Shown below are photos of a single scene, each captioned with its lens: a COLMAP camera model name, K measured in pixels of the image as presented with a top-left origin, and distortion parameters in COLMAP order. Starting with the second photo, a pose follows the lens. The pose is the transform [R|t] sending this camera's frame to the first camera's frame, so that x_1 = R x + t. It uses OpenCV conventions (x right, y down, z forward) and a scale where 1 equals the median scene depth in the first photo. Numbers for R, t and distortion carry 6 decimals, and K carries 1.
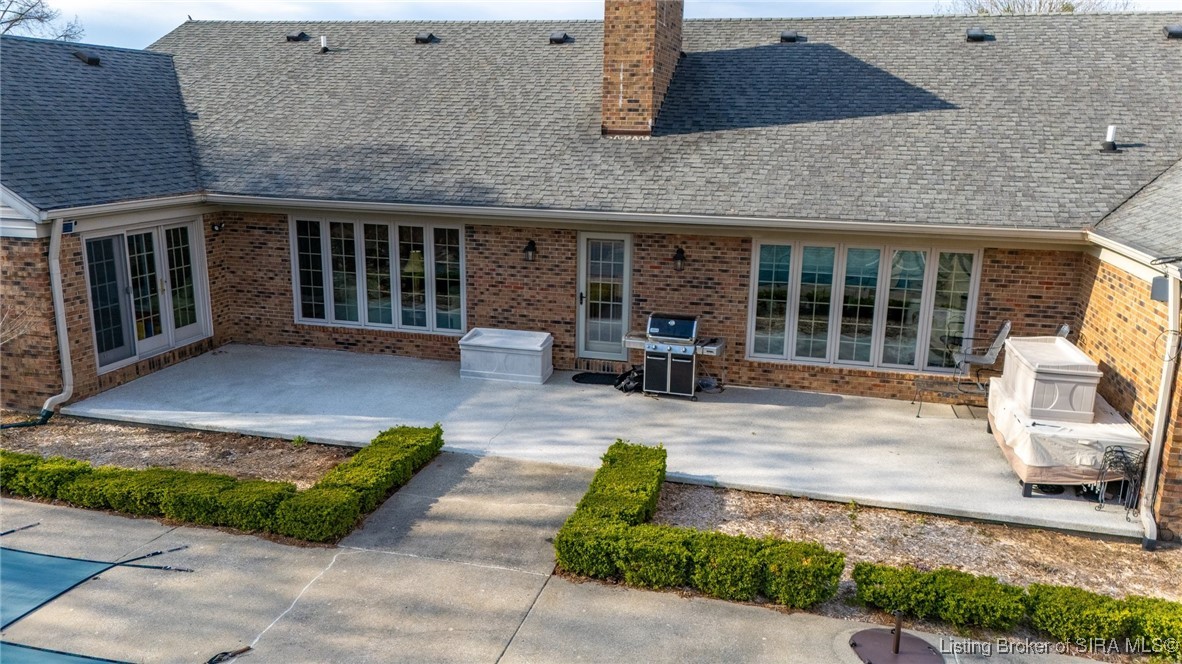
lens RADIAL K [[877.5, 0, 591.0], [0, 877.5, 332.0], [0, 0, 1]] dist [0.100220, -0.088966]
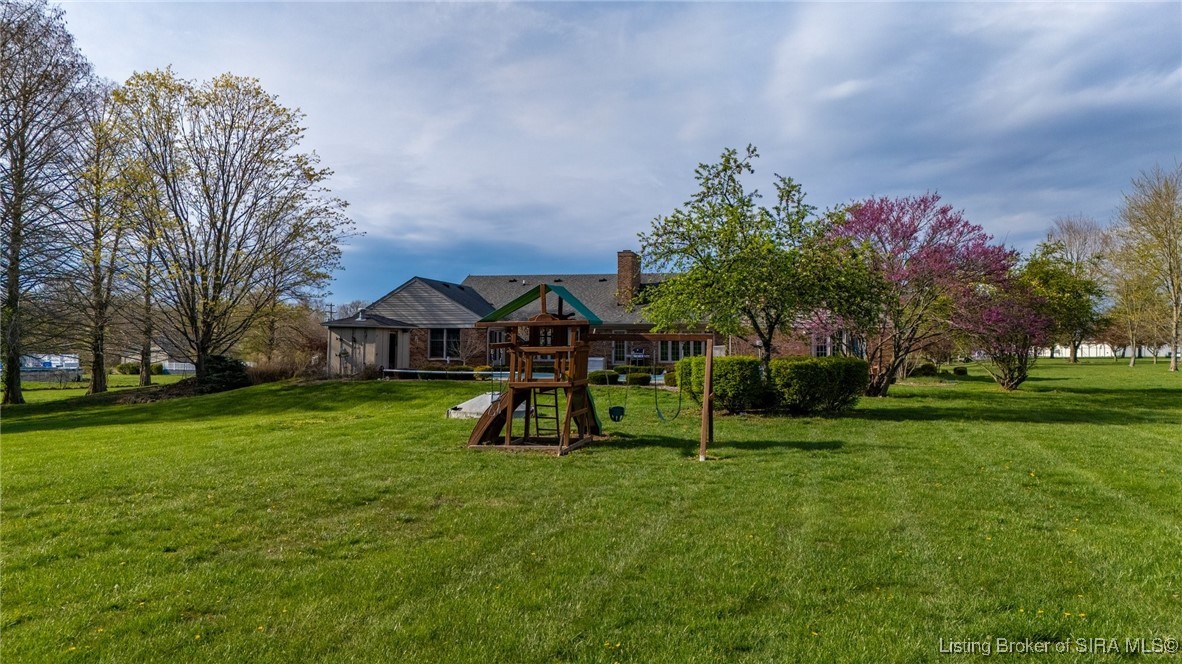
lens RADIAL K [[877.5, 0, 591.0], [0, 877.5, 332.0], [0, 0, 1]] dist [0.100220, -0.088966]
pose [[0.999951, -0.009899, 0.000483, -0.101802], [0.009708, 0.968543, -0.248656, 0.782955], [0.001993, 0.248649, 0.968592, -2.478997]]
